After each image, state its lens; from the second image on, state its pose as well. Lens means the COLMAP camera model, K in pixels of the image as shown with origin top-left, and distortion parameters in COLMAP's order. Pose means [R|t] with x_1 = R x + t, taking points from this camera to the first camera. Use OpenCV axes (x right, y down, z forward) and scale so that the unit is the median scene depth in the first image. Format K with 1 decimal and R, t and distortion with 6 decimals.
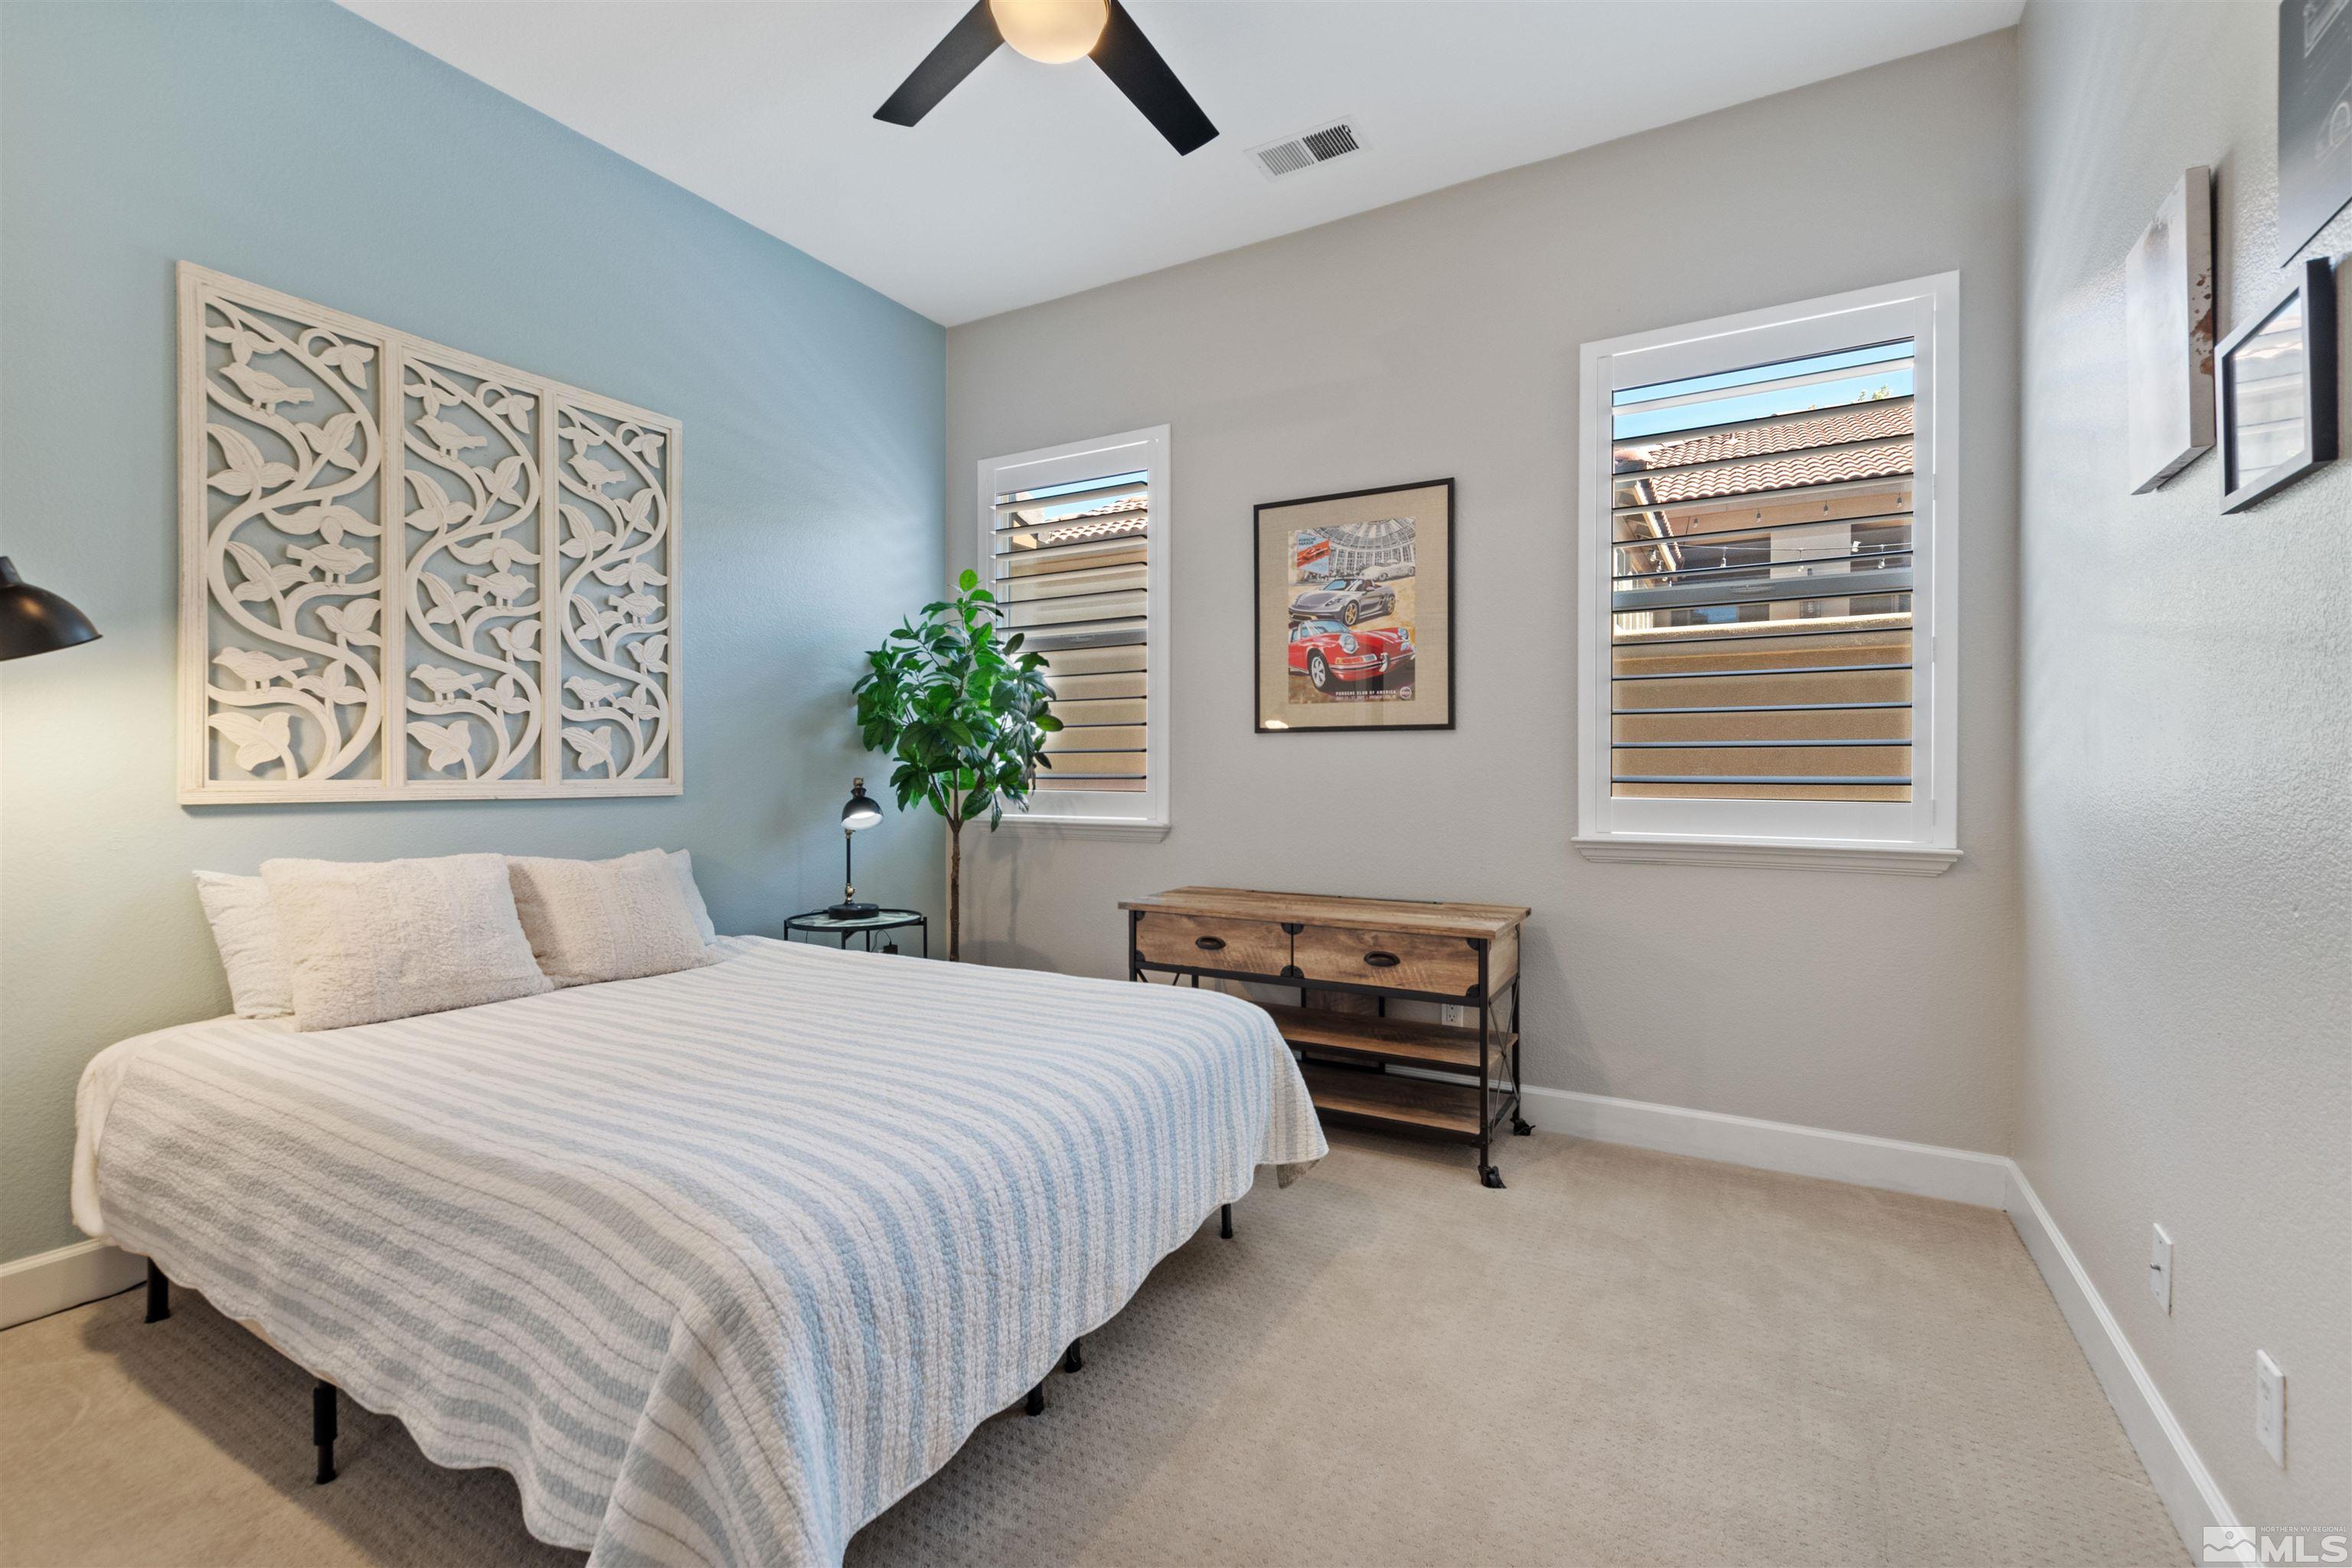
lens RADIAL K [[1025.7, 0, 1233.7], [0, 1025.7, 783.3], [0, 0, 1]] dist [0.006929, -0.001410]
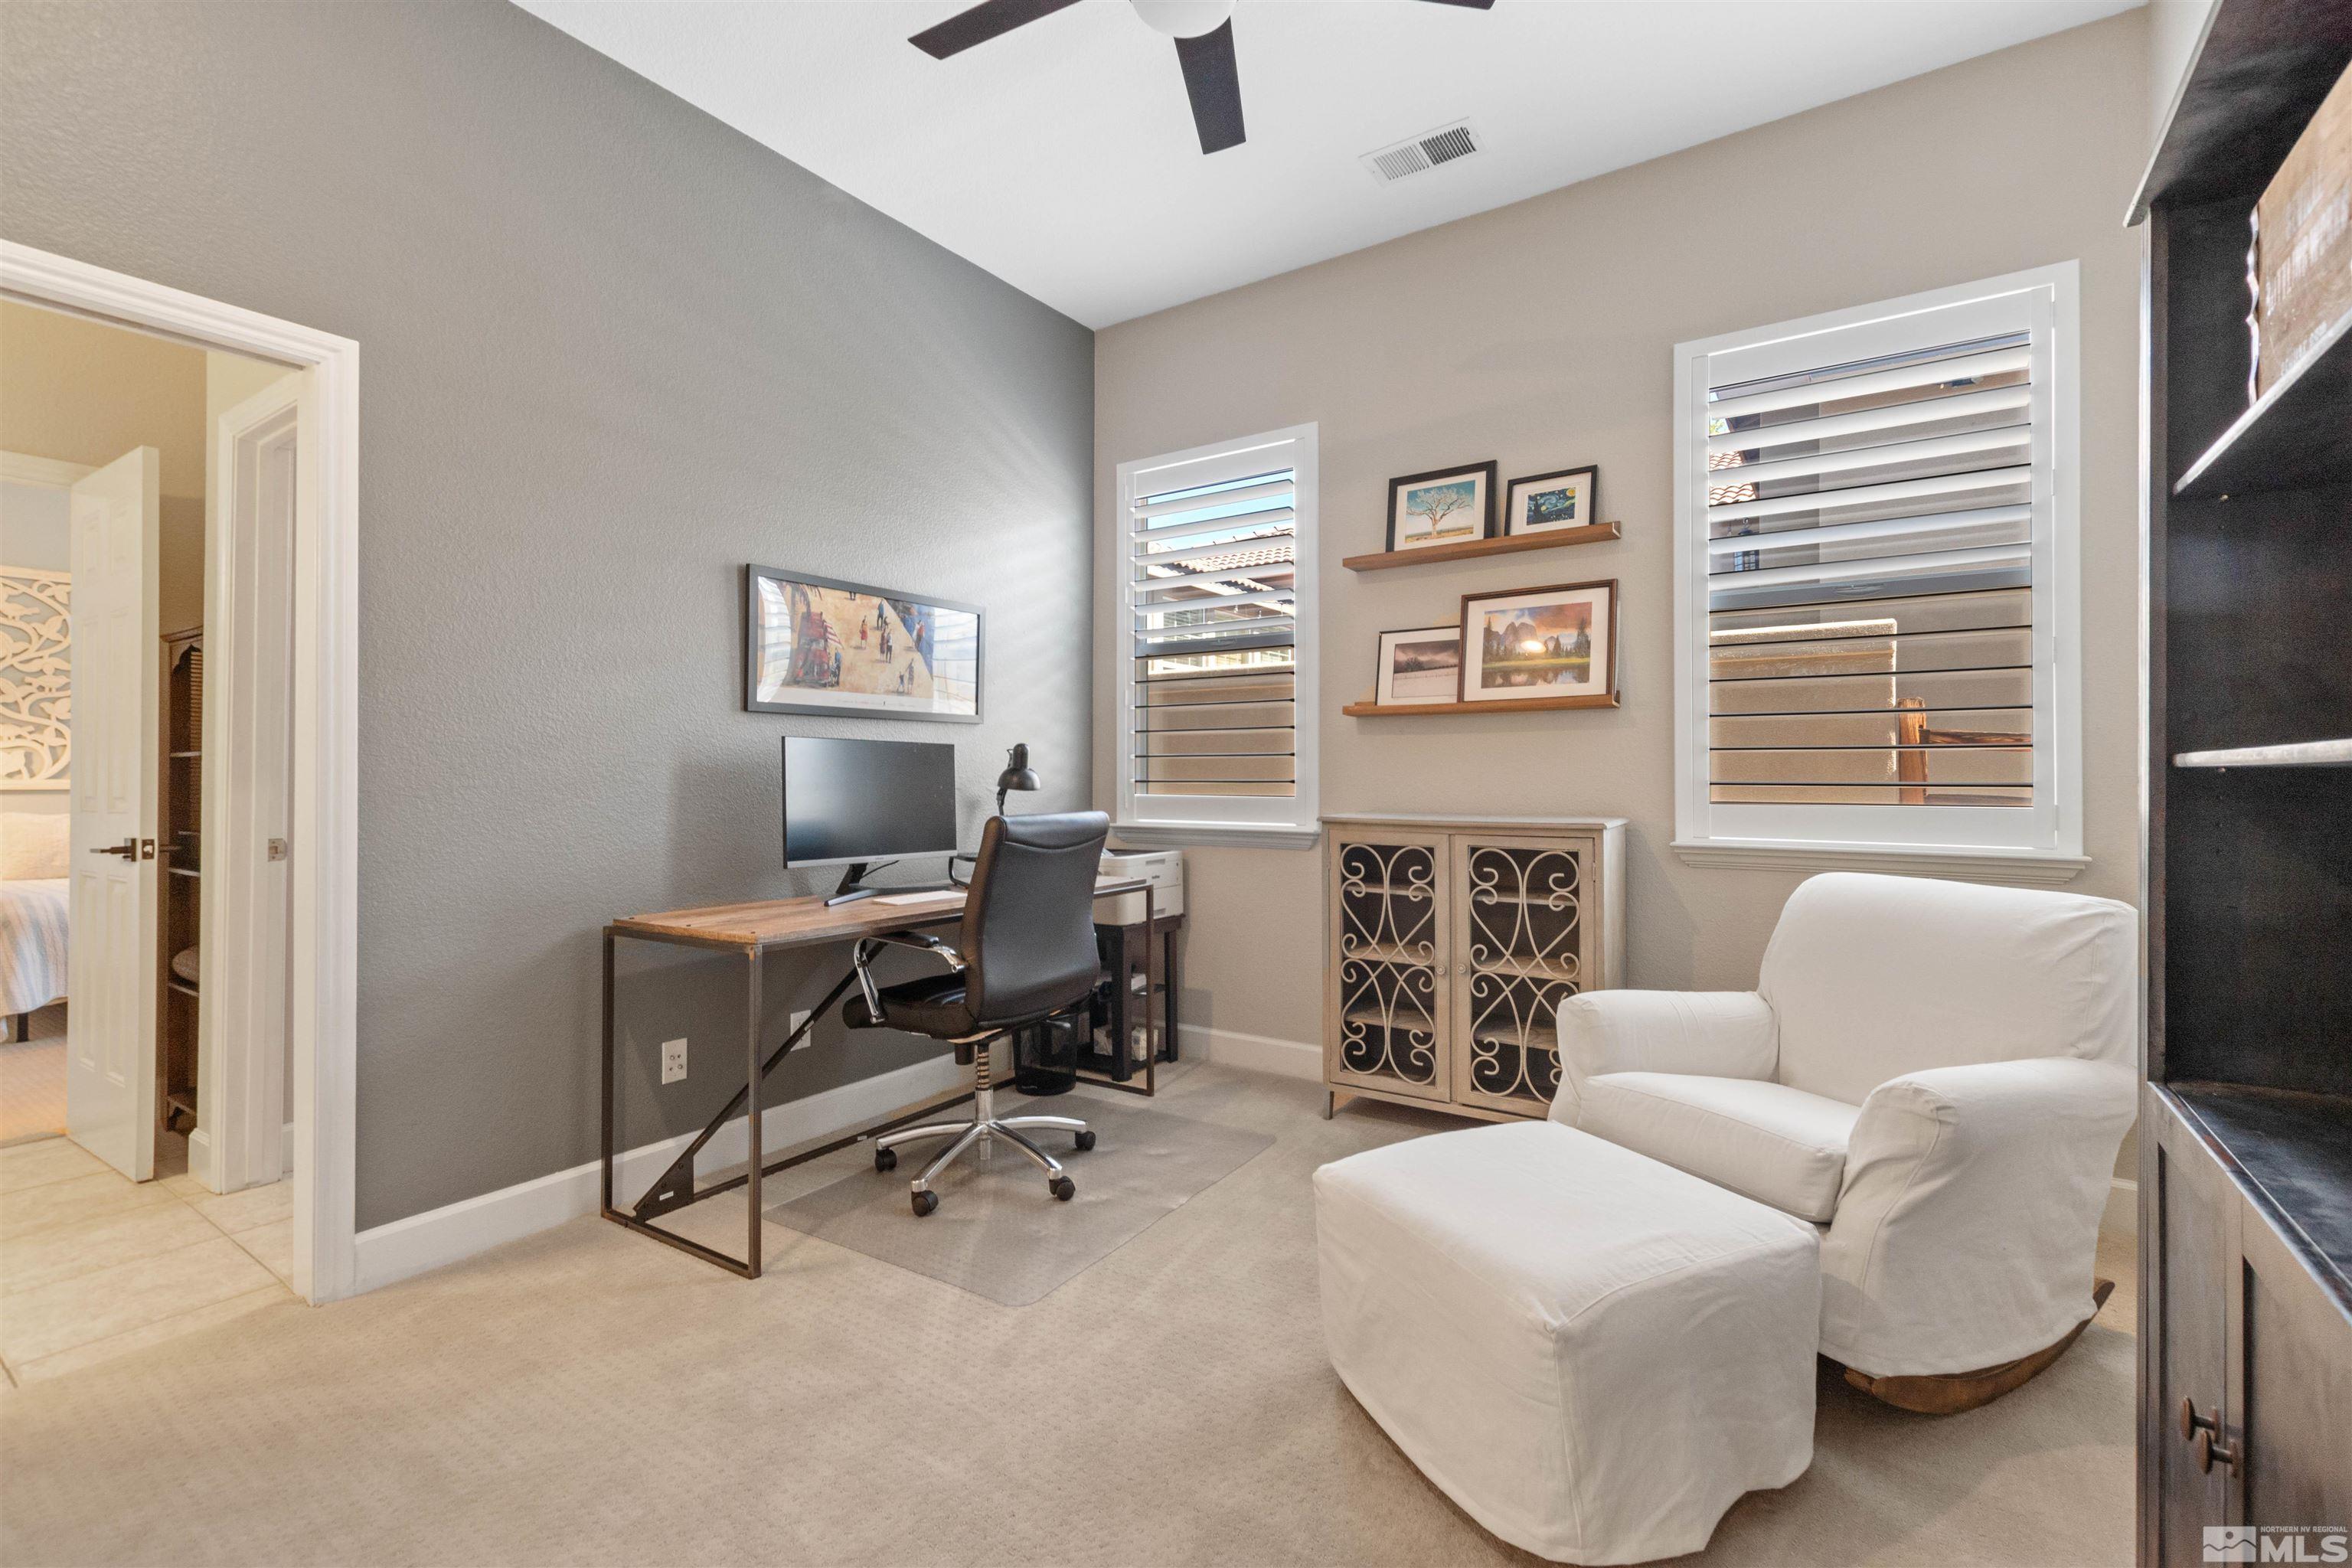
lens RADIAL K [[1025.7, 0, 1297.2], [0, 1025.7, 783.6], [0, 0, 1]] dist [0.006929, -0.001410]
pose [[0.997125, 0.007709, -0.075378, 0.679784], [-0.007522, 0.999968, 0.002757, -0.006827], [0.075397, -0.002182, 0.997151, -0.353272]]
